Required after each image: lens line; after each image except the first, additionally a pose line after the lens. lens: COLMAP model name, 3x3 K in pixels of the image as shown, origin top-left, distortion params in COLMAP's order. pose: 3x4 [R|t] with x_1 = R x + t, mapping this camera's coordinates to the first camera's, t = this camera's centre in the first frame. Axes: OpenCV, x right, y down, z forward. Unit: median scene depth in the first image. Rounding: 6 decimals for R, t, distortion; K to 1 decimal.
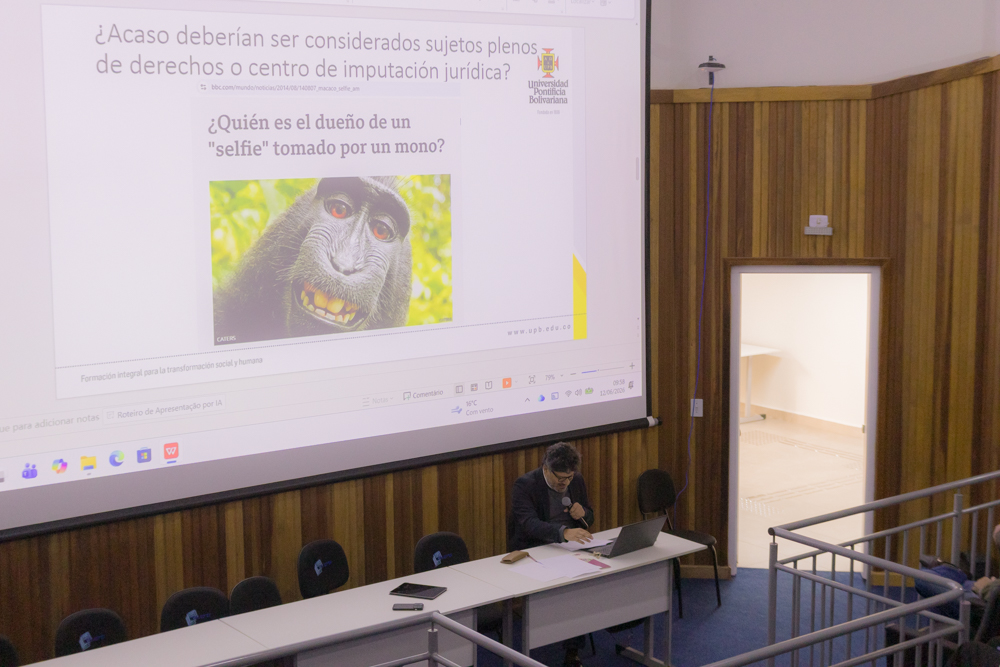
lens RADIAL K [[1465.4, 0, 500.6], [0, 1465.4, 330.2], [0, 0, 1]] dist [0.025875, 0.000000]
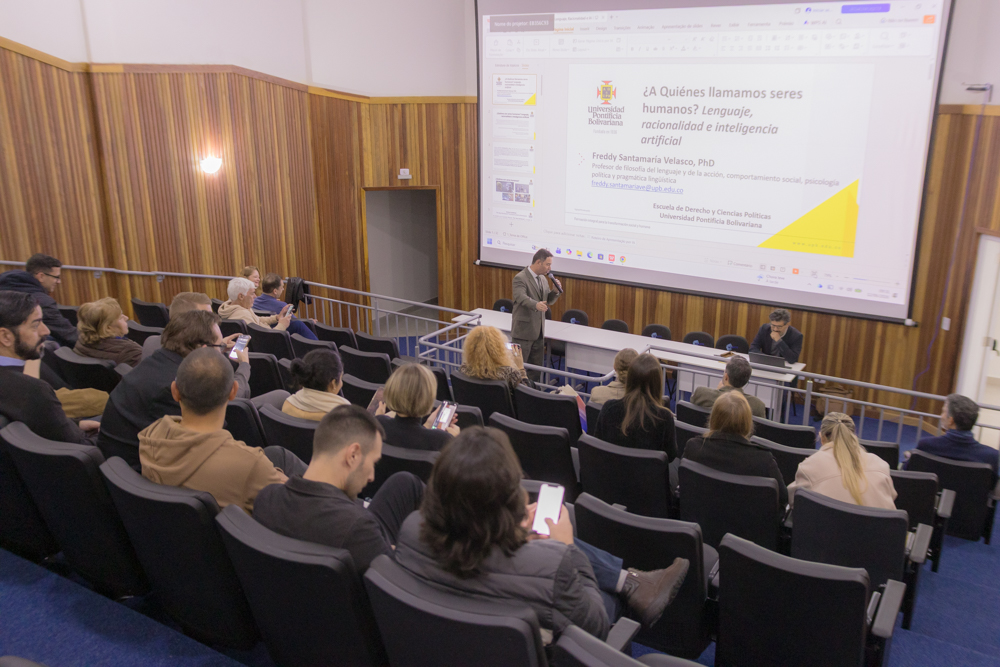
lens RADIAL K [[885.9, 0, 497.2], [0, 885.9, 333.9], [0, 0, 1]] dist [0.015452, 0.008362]
pose [[0.326590, 0.284990, -0.901177, 0.829586], [-0.128694, 0.957987, 0.256317, -0.113992], [0.936363, 0.032266, 0.349546, 0.268196]]
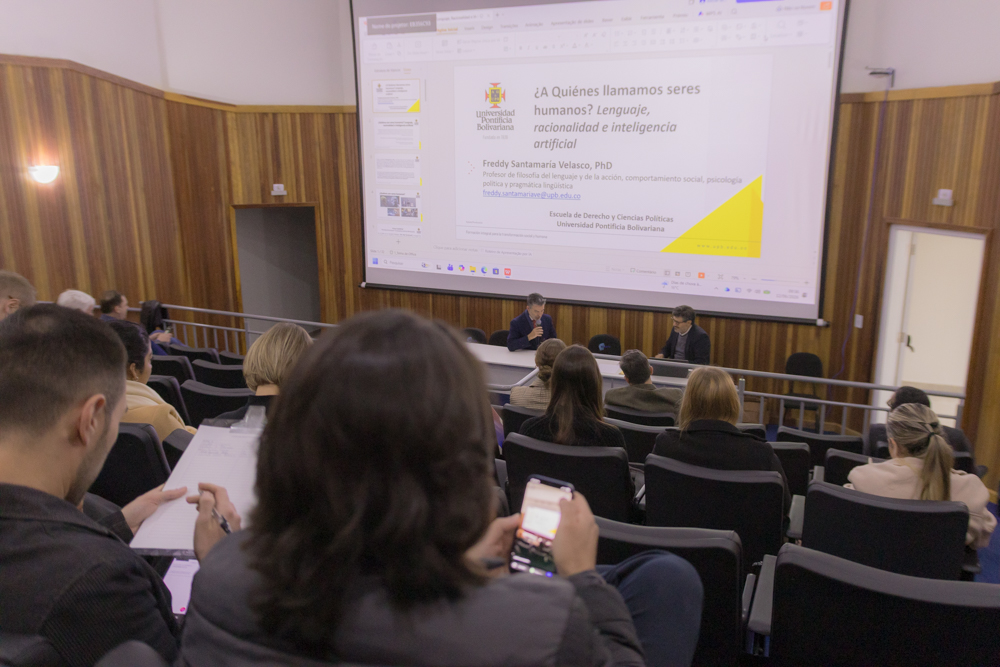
lens RADIAL K [[831.9, 0, 505.0], [0, 831.9, 334.0], [0, 0, 1]] dist [0.024692, 0.012744]
pose [[0.463476, 0.214503, -0.859755, 0.700585], [-0.121056, 0.976489, 0.178369, -0.039999], [0.877801, 0.021409, 0.478546, 0.319607]]
